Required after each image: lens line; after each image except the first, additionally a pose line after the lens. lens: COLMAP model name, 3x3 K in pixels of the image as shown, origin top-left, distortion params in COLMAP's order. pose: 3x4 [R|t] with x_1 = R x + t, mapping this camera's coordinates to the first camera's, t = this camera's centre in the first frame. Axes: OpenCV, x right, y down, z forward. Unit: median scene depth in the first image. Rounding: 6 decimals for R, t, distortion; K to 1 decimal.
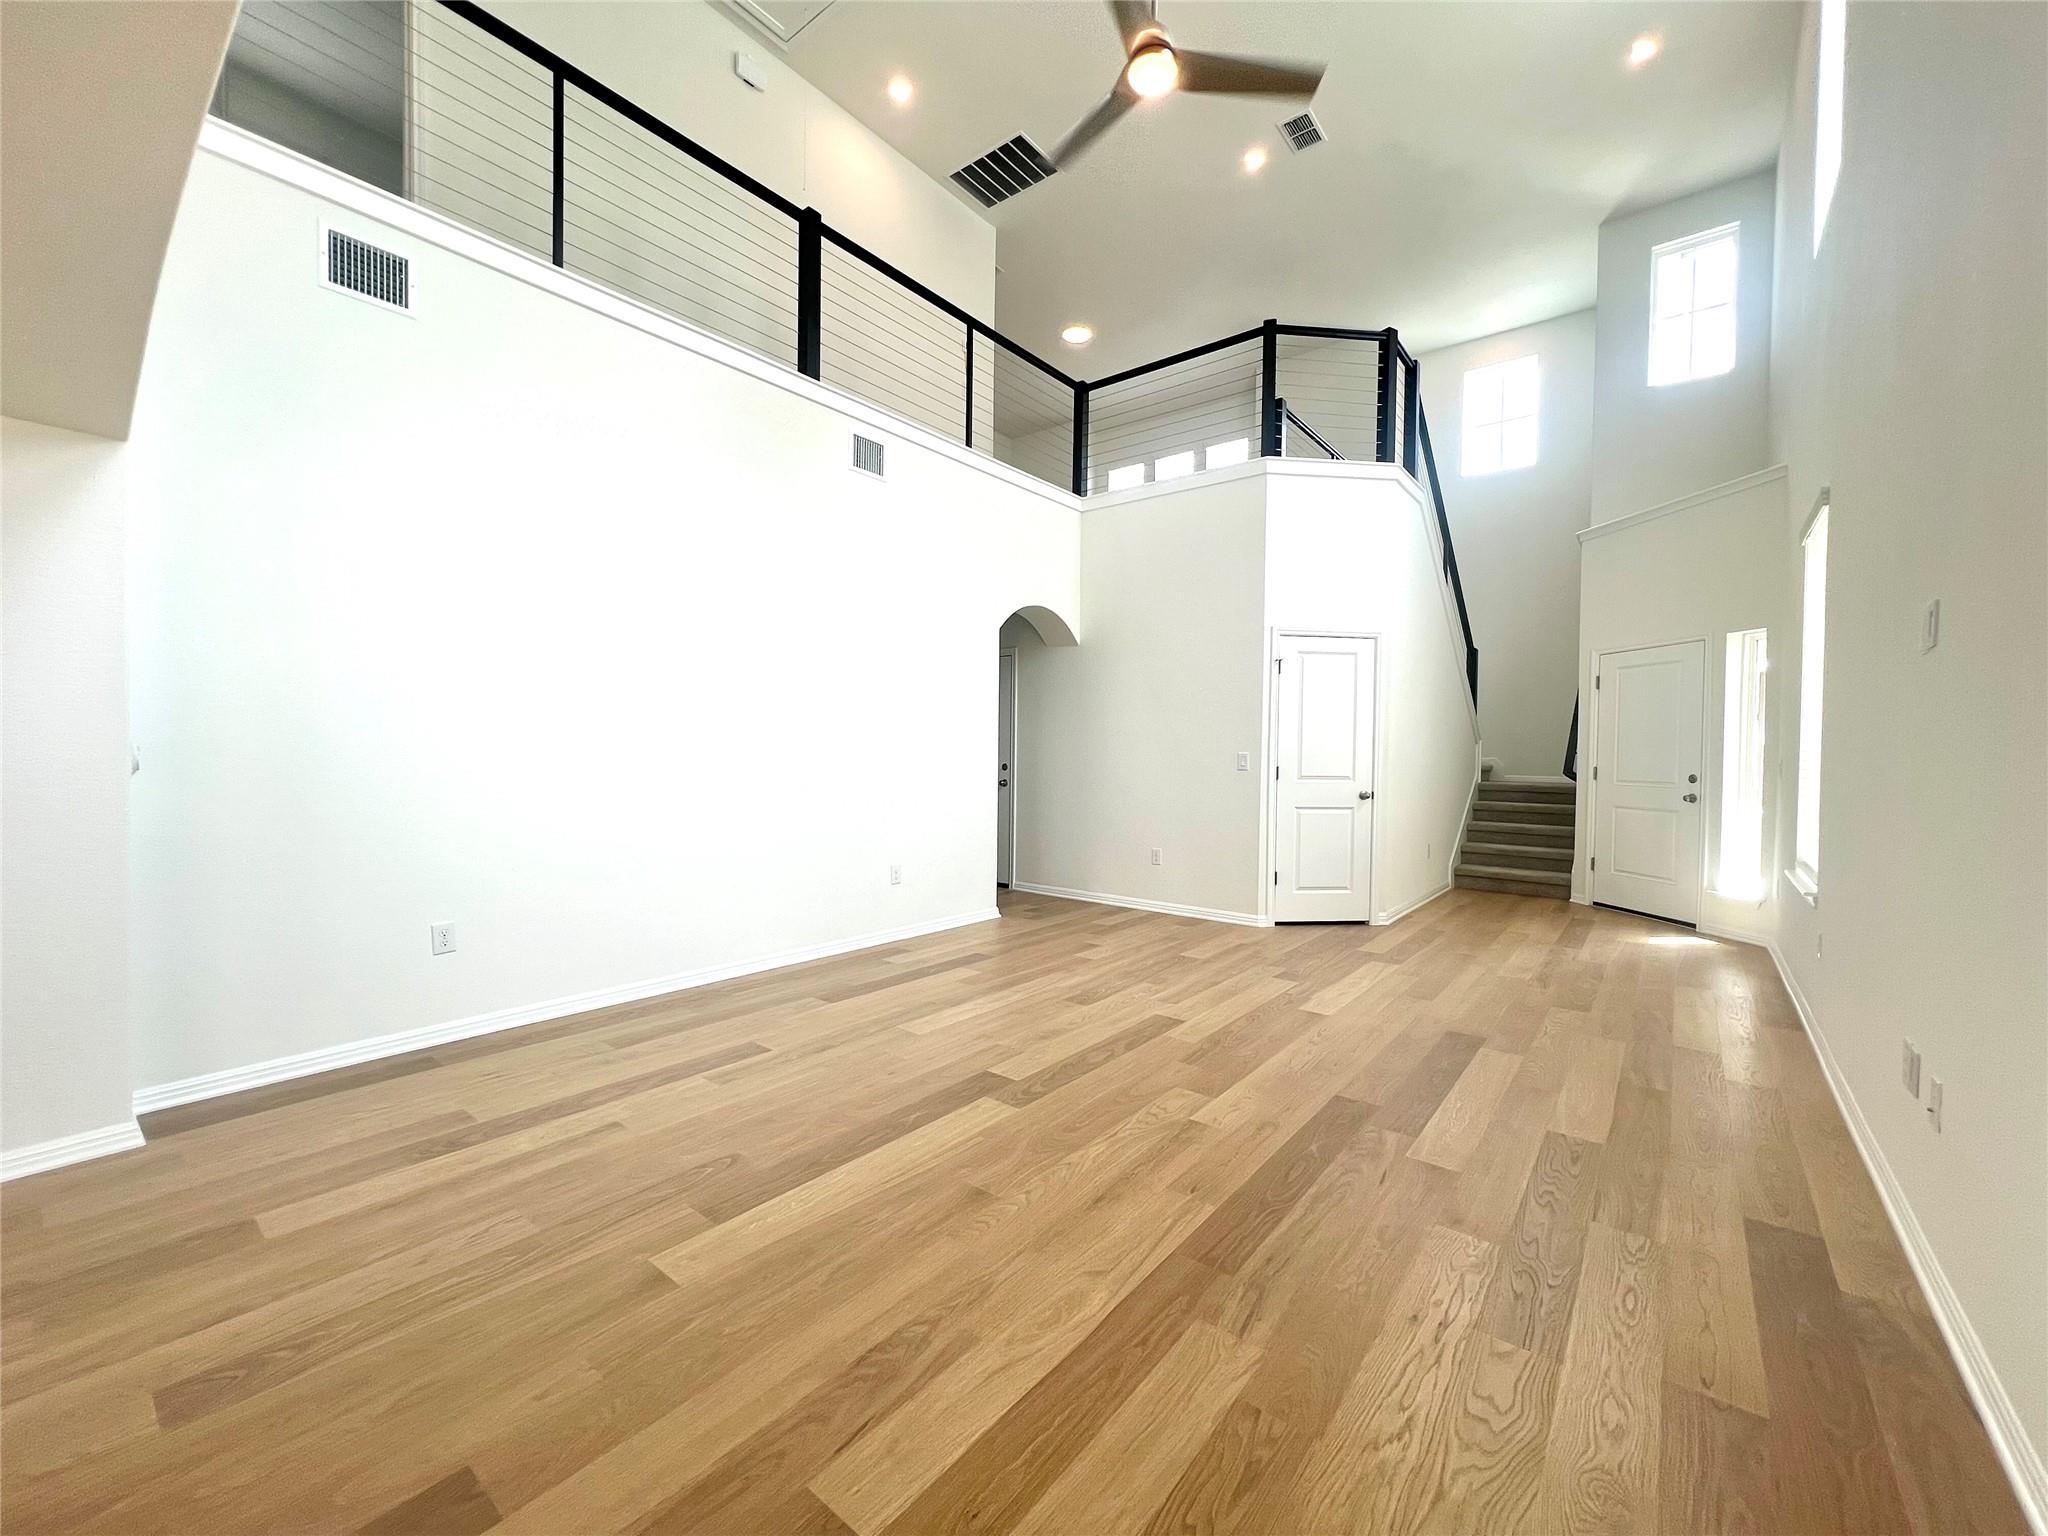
lens RADIAL K [[826.4, 0, 1008.9], [0, 826.4, 781.0], [0, 0, 1]] dist [0.000143, 0.000048]
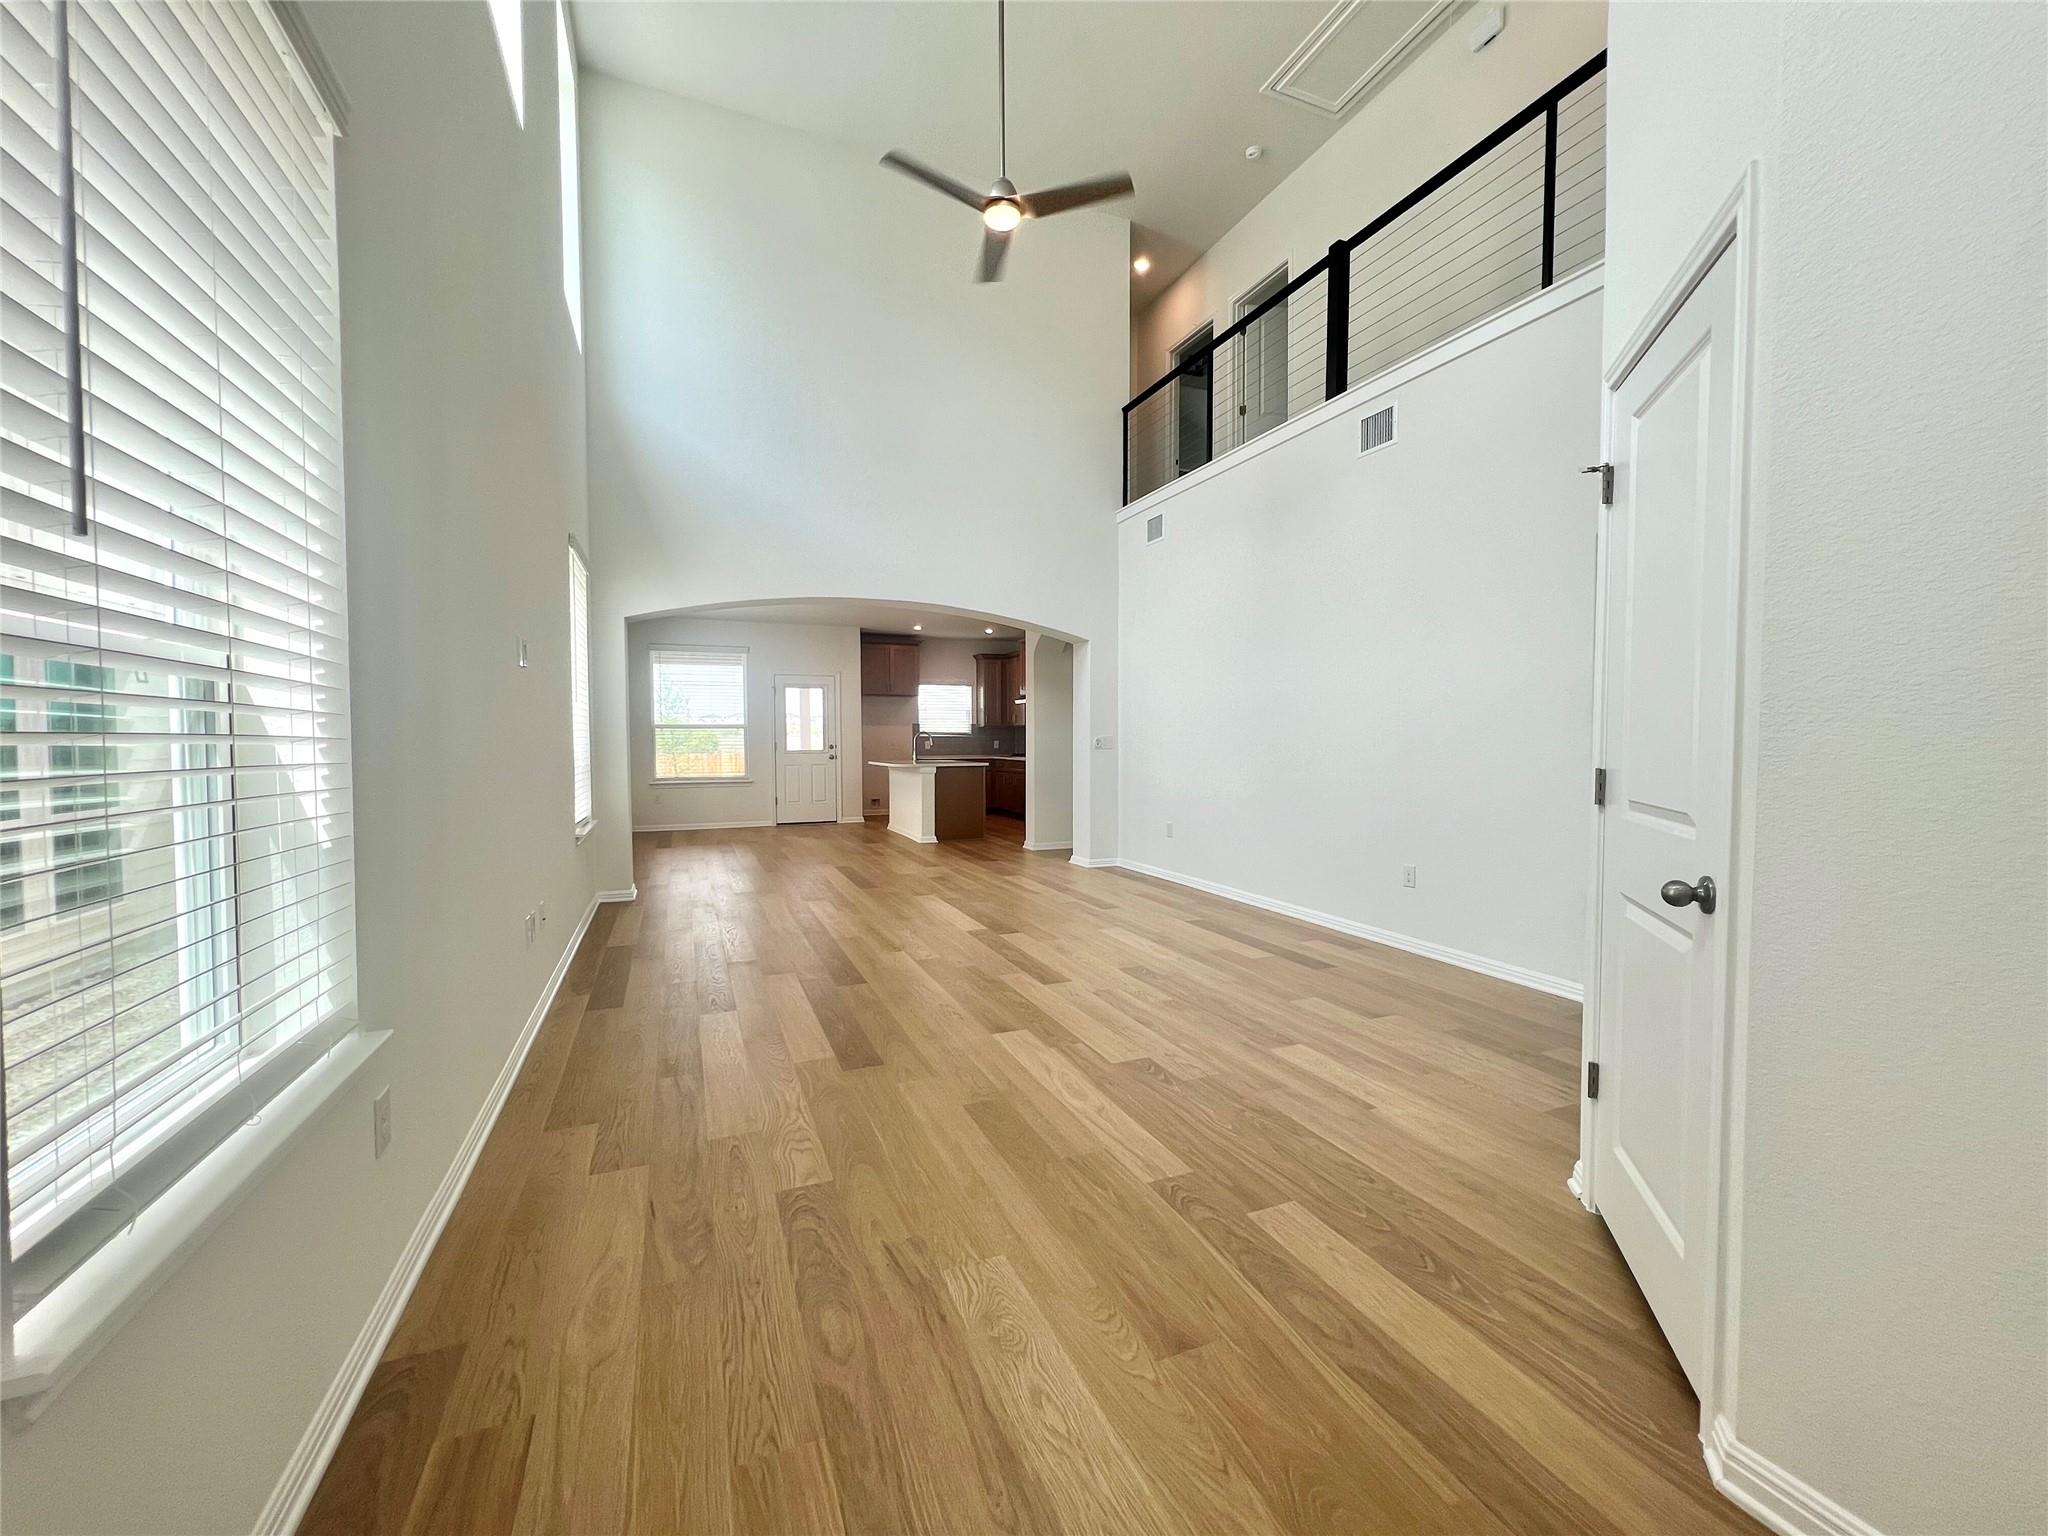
lens RADIAL K [[826.4, 0, 1013.2], [0, 826.4, 769.2], [0, 0, 1]] dist [0.000143, 0.000048]
pose [[-0.482518, 0.029105, -0.875403, 0.961630], [-0.025091, 0.998578, 0.047030, -0.036267], [0.875527, 0.044658, -0.481101, 1.200758]]
